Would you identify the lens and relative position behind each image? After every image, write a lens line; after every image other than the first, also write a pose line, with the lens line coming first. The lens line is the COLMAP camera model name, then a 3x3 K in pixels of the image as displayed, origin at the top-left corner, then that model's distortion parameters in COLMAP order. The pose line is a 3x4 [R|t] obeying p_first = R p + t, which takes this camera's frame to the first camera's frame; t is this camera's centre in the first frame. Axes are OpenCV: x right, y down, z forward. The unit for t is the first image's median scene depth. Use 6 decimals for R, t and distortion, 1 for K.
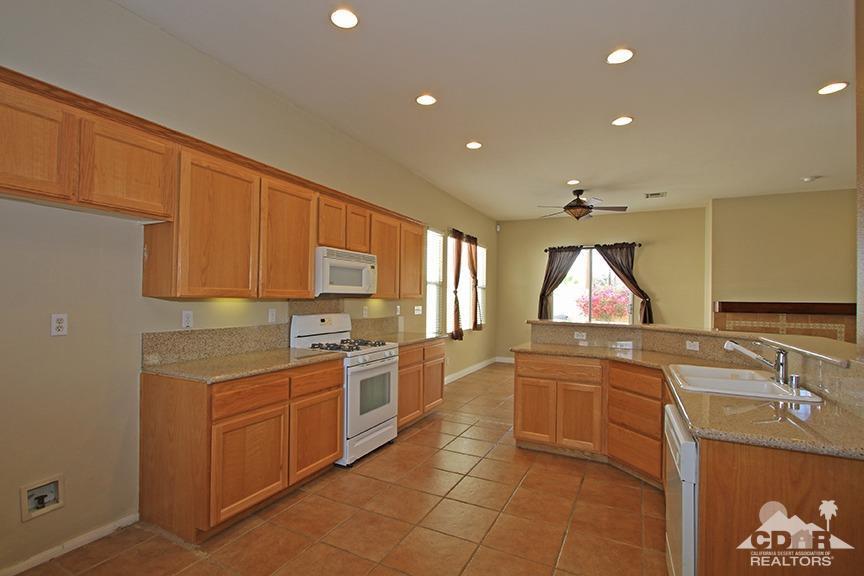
lens RADIAL K [[416.8, 0, 425.7], [0, 416.8, 291.8], [0, 0, 1]] dist [-0.016270, 0.005304]
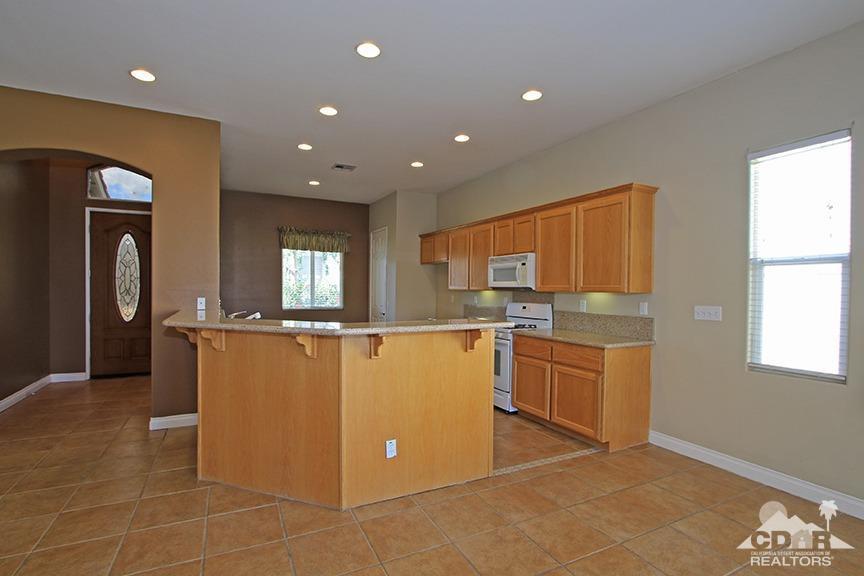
lens RADIAL K [[410.5, 0, 422.4], [0, 410.5, 294.2], [0, 0, 1]] dist [-0.016576, 0.001062]
pose [[-0.597646, -0.009206, -0.801707, 0.654967], [-0.008320, 0.999951, -0.005280, 0.022799], [0.801717, 0.003515, -0.597694, 0.995686]]
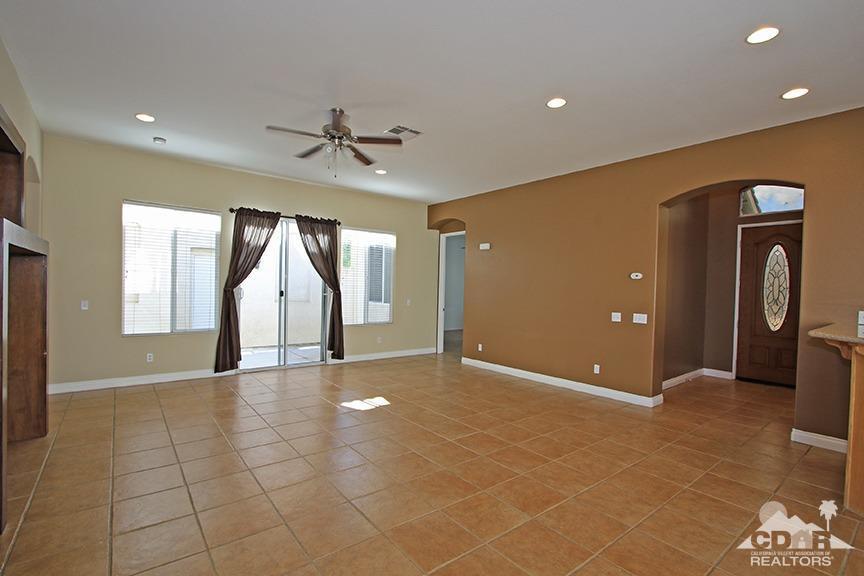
lens RADIAL K [[397.7, 0, 424.9], [0, 397.7, 294.6], [0, 0, 1]] dist [-0.017336, 0.000228]
pose [[-0.908126, -0.044462, 0.416329, 0.675080], [-0.042941, 0.998993, 0.013022, 0.024472], [-0.416489, -0.006052, -0.909121, 1.075124]]
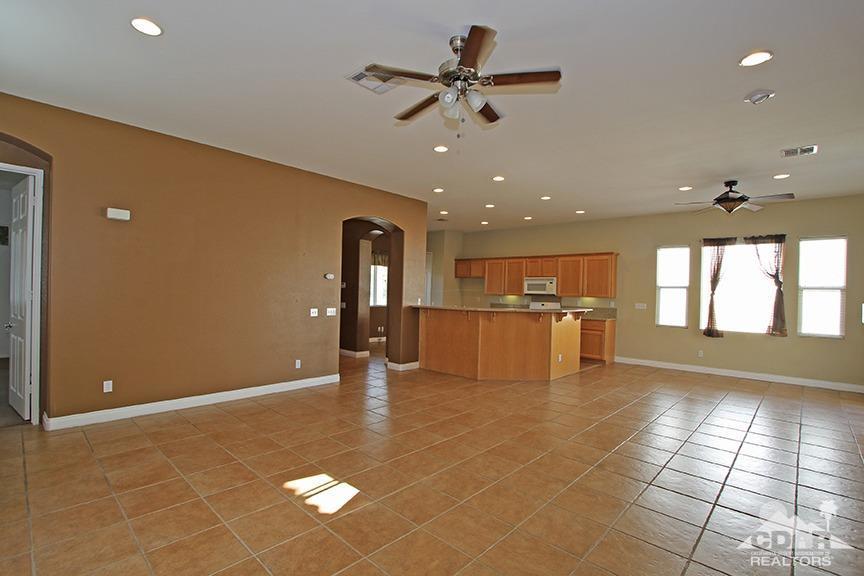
lens RADIAL K [[402.1, 0, 424.8], [0, 402.1, 294.0], [0, 0, 1]] dist [-0.015804, 0.000268]
pose [[-0.277859, -0.016497, -0.960480, 1.516082], [-0.015633, 0.999798, -0.012650, 0.030076], [0.960495, 0.011500, -0.278061, 0.645703]]
